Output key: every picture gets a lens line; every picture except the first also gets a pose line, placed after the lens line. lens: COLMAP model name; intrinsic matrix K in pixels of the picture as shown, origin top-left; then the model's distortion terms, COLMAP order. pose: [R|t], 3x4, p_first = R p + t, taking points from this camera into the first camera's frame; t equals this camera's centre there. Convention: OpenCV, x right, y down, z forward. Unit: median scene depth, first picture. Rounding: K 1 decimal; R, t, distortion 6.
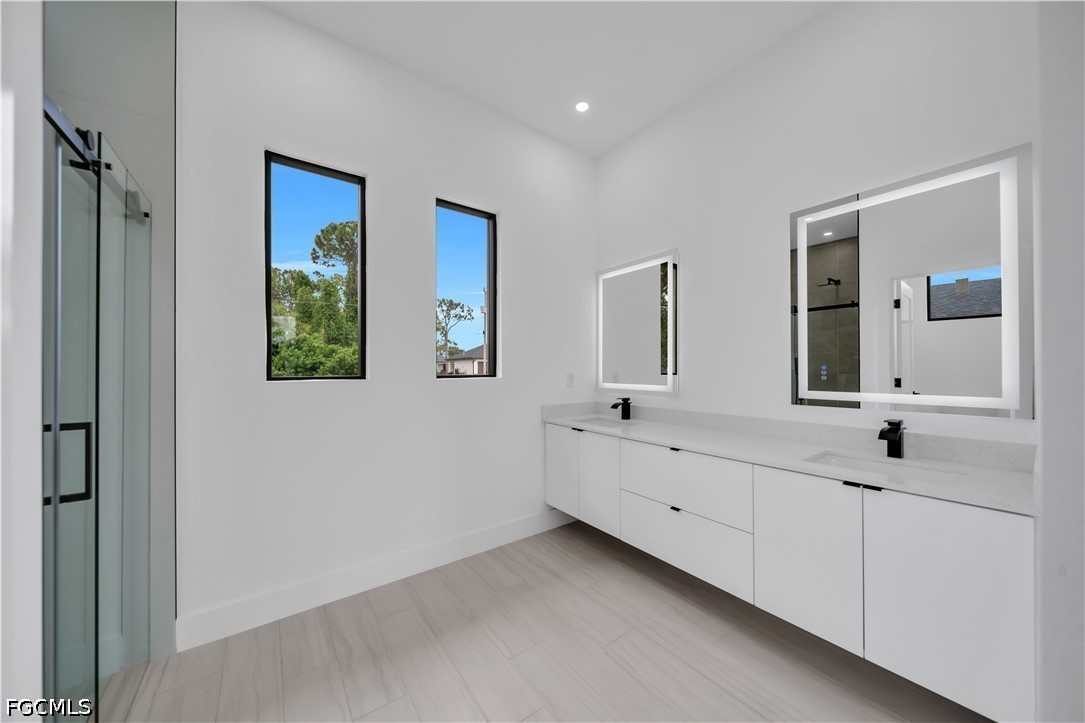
lens RADIAL K [[376.5, 0, 545.6], [0, 376.5, 366.8], [0, 0, 1]] dist [0.007515, -0.003338]
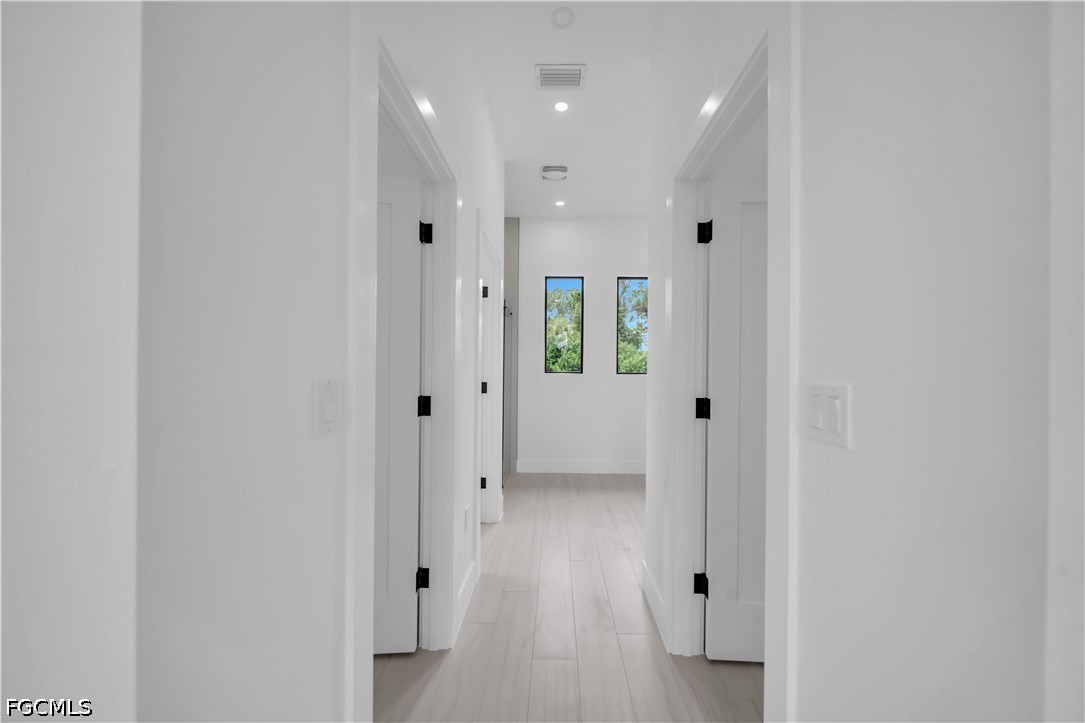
lens RADIAL K [[376.5, 0, 545.6], [0, 376.5, 366.8], [0, 0, 1]] dist [0.007515, -0.003338]
pose [[0.788358, 0.007919, -0.615166, 0.109624], [-0.008558, 0.999962, 0.001904, -0.001216], [0.615157, 0.003764, 0.788396, -0.130666]]
